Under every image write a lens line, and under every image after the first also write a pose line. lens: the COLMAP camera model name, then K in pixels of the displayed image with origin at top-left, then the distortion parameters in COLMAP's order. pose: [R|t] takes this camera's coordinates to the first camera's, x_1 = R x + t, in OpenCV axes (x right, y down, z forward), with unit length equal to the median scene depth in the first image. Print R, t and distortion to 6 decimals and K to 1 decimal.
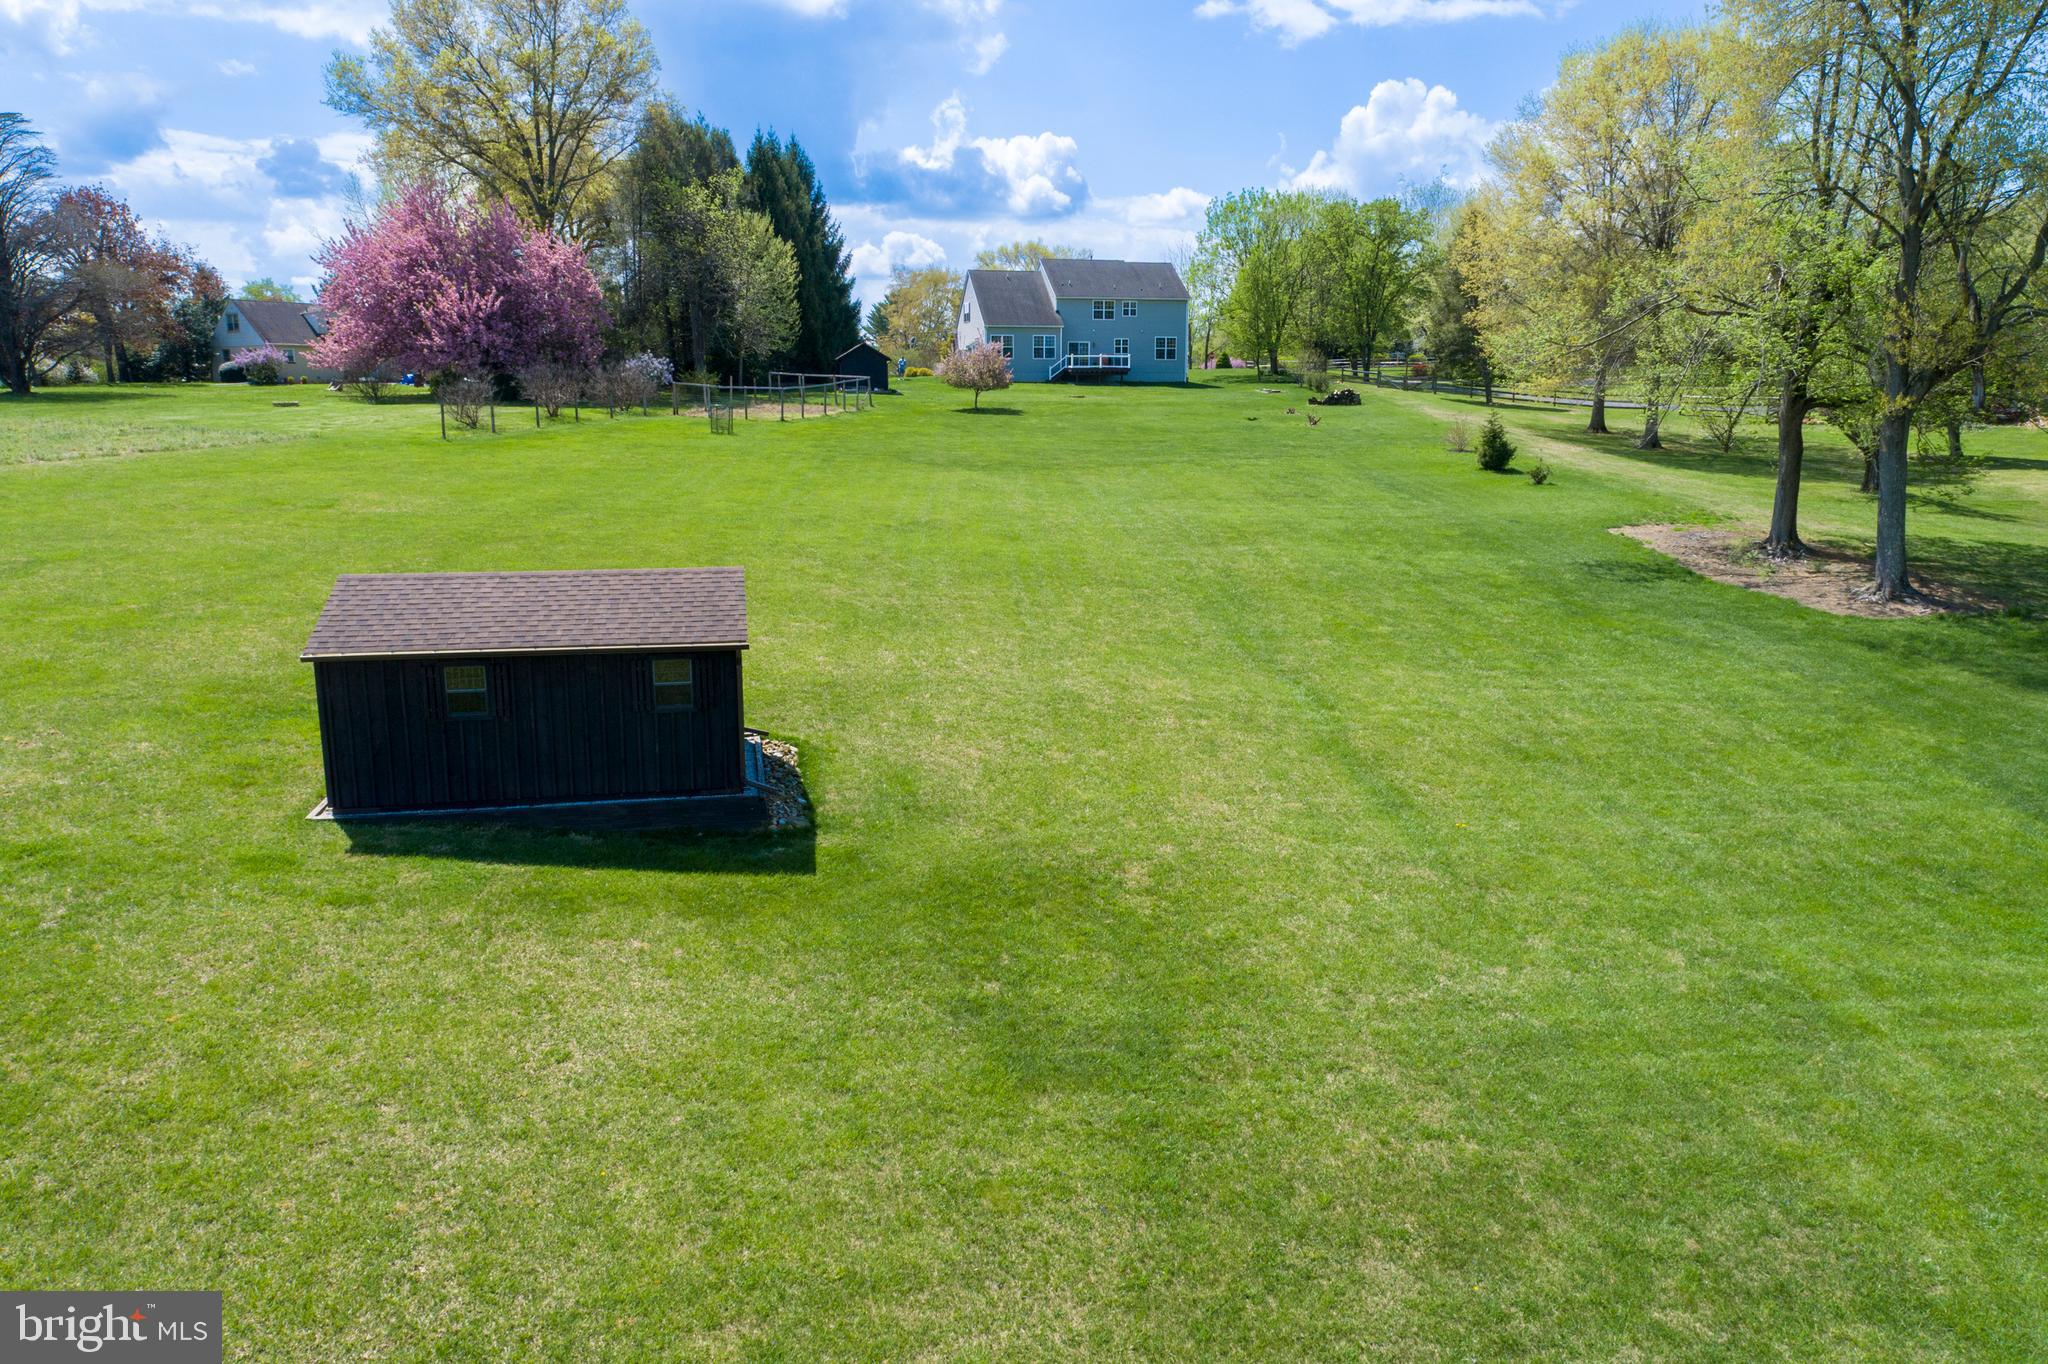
lens RADIAL K [[1389.0, 0, 1024.0], [0, 1389.0, 682.0], [0, 0, 1]] dist [-0.004370, 0.014771]
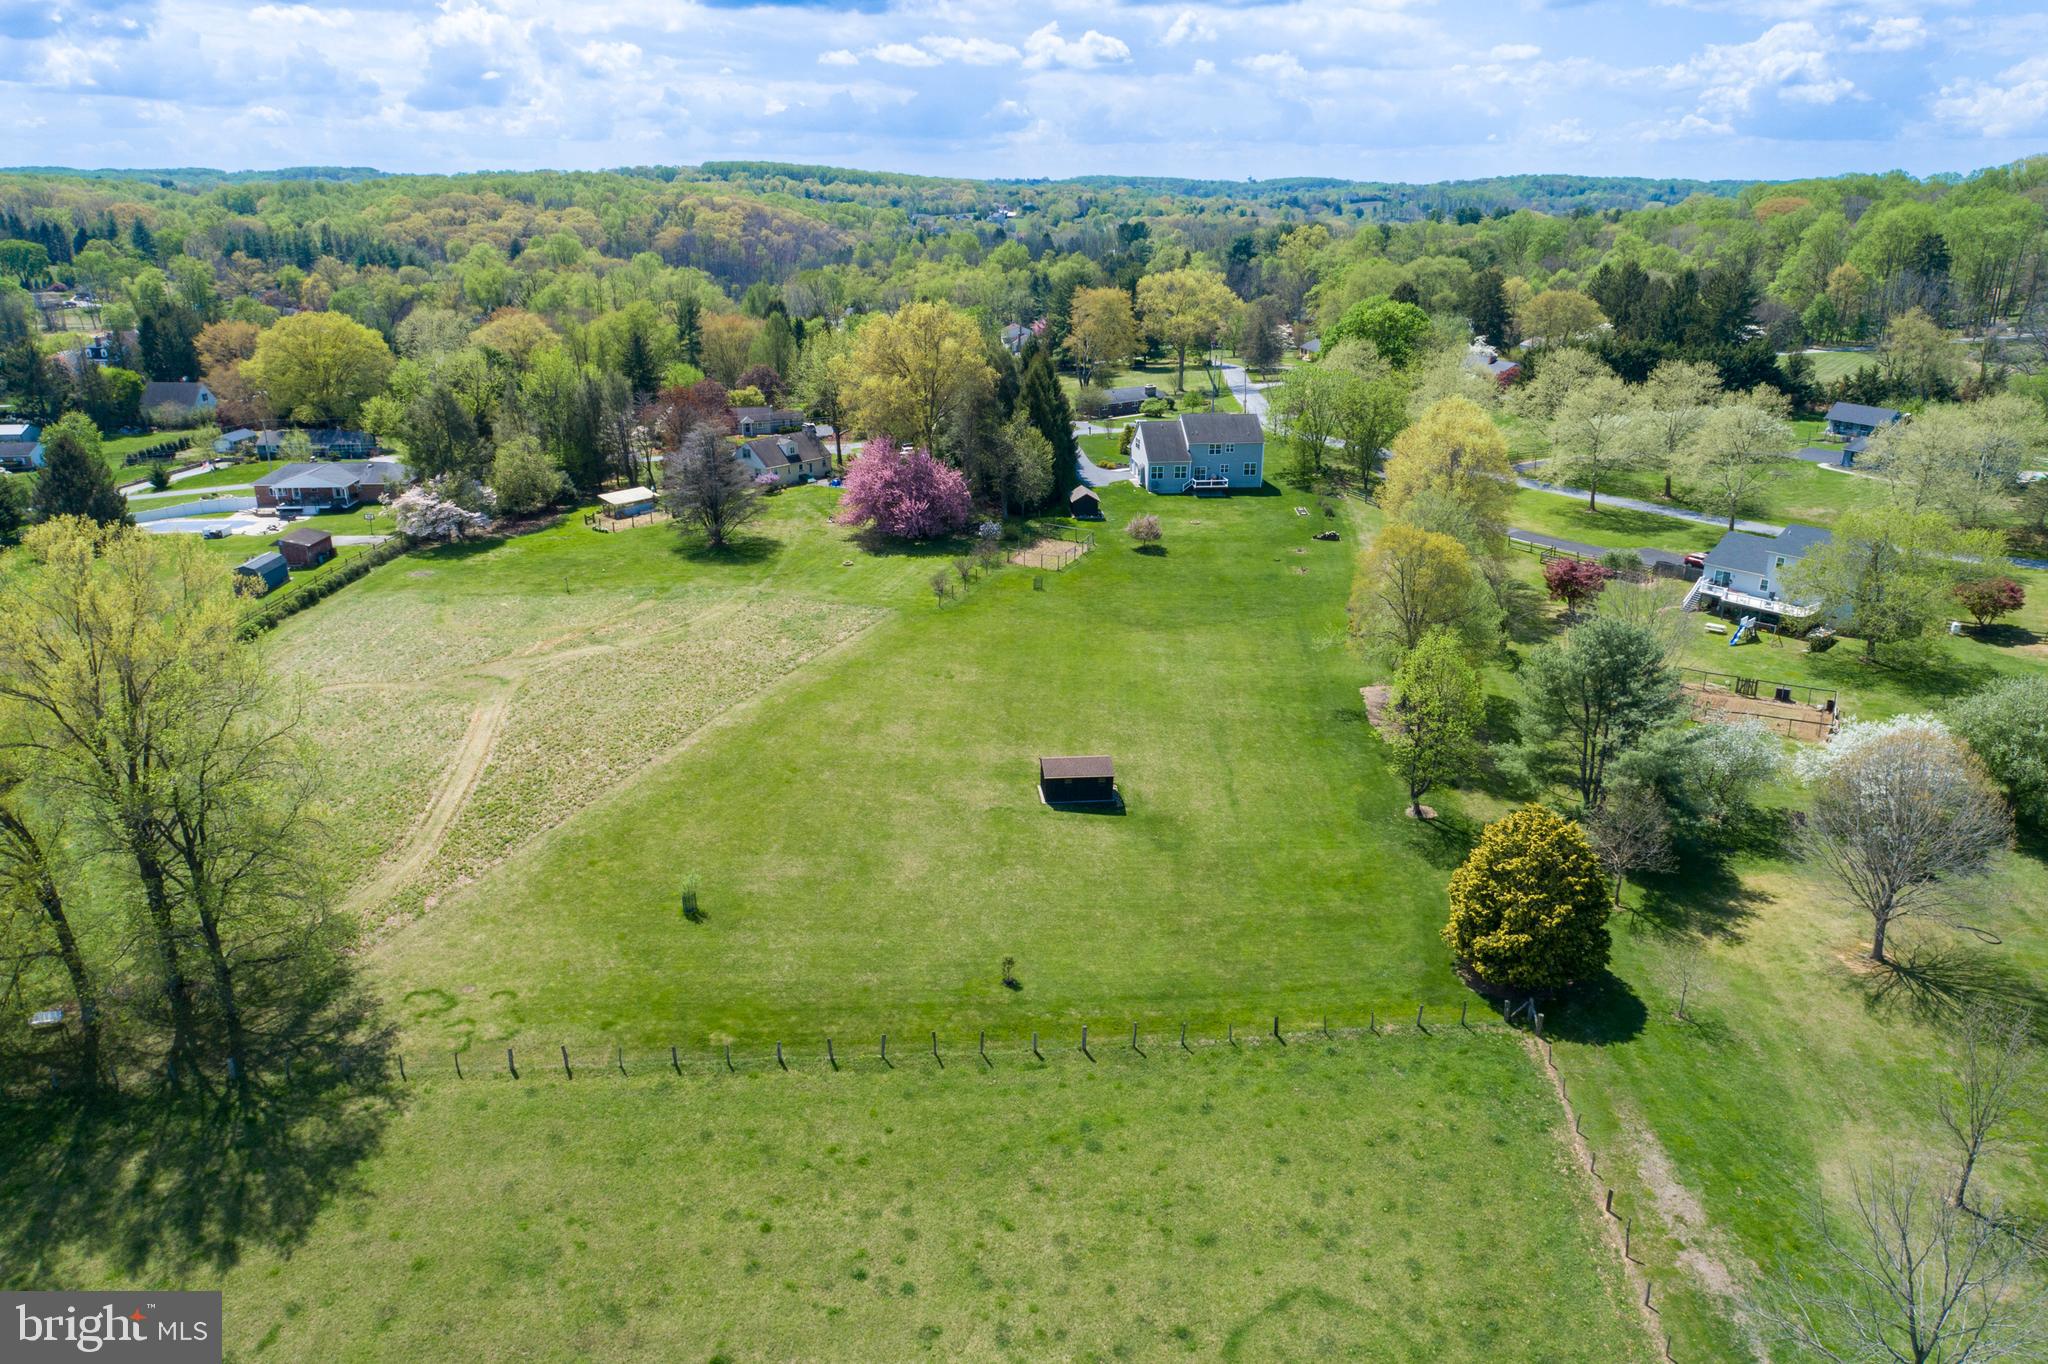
lens RADIAL K [[1389.0, 0, 1024.0], [0, 1389.0, 682.0], [0, 0, 1]] dist [-0.004370, 0.014771]
pose [[0.994898, 0.036401, -0.094087, -0.022624], [-0.023395, 0.990458, 0.135814, -0.587918], [0.098133, -0.132920, 0.986257, -2.316009]]
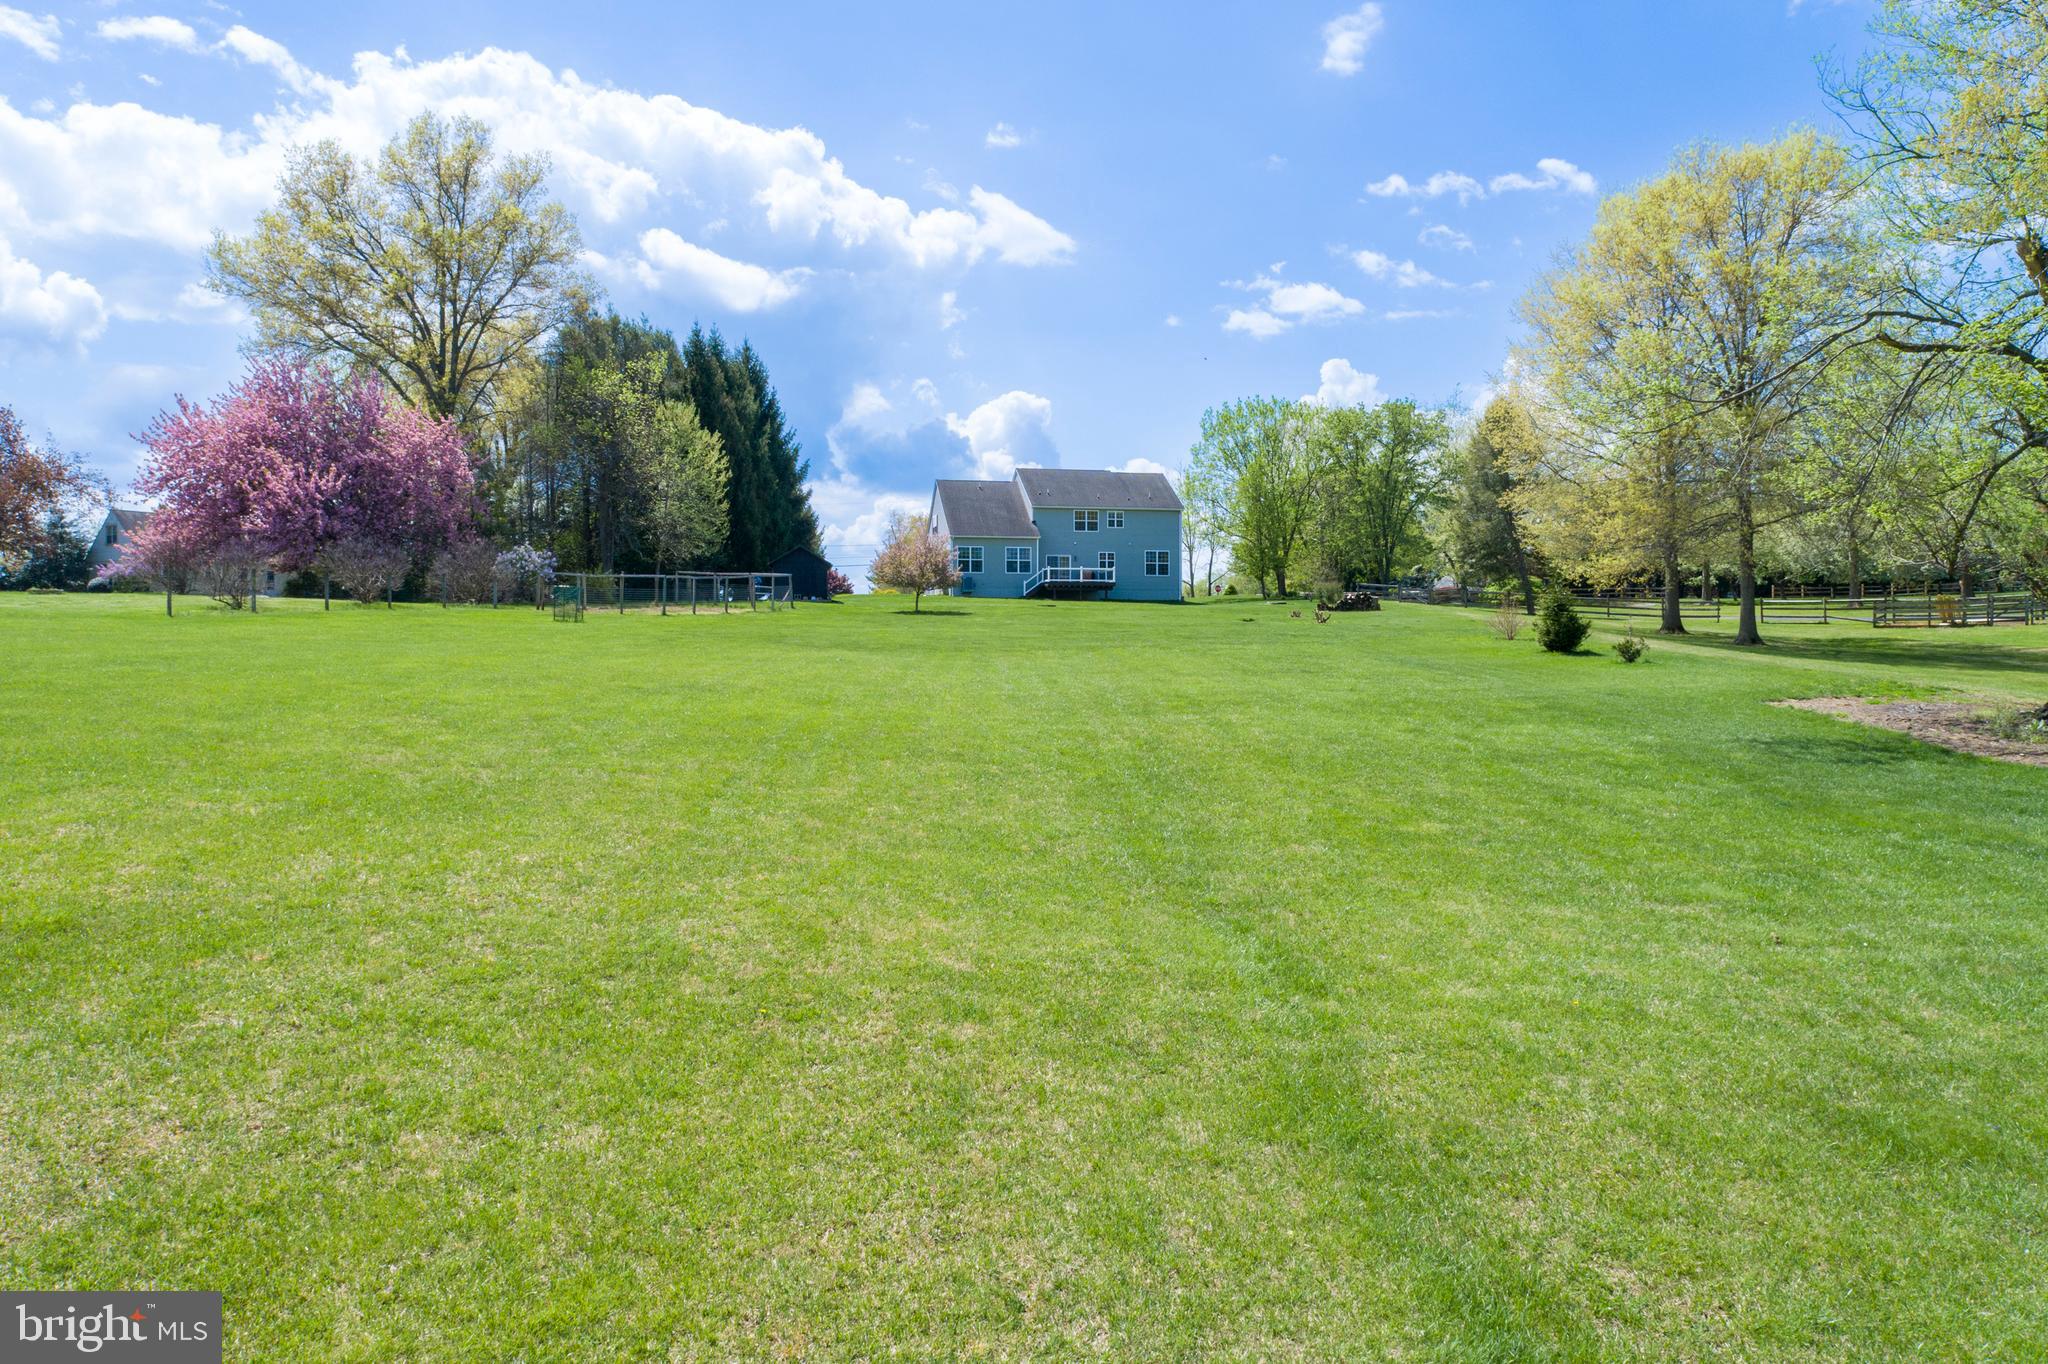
lens RADIAL K [[1389.0, 0, 1024.0], [0, 1389.0, 682.0], [0, 0, 1]] dist [-0.004370, 0.014771]
pose [[0.999796, -0.001882, -0.020098, 0.099555], [-0.001938, 0.982095, -0.188377, 0.004621], [0.020093, 0.188377, 0.981891, 0.404837]]
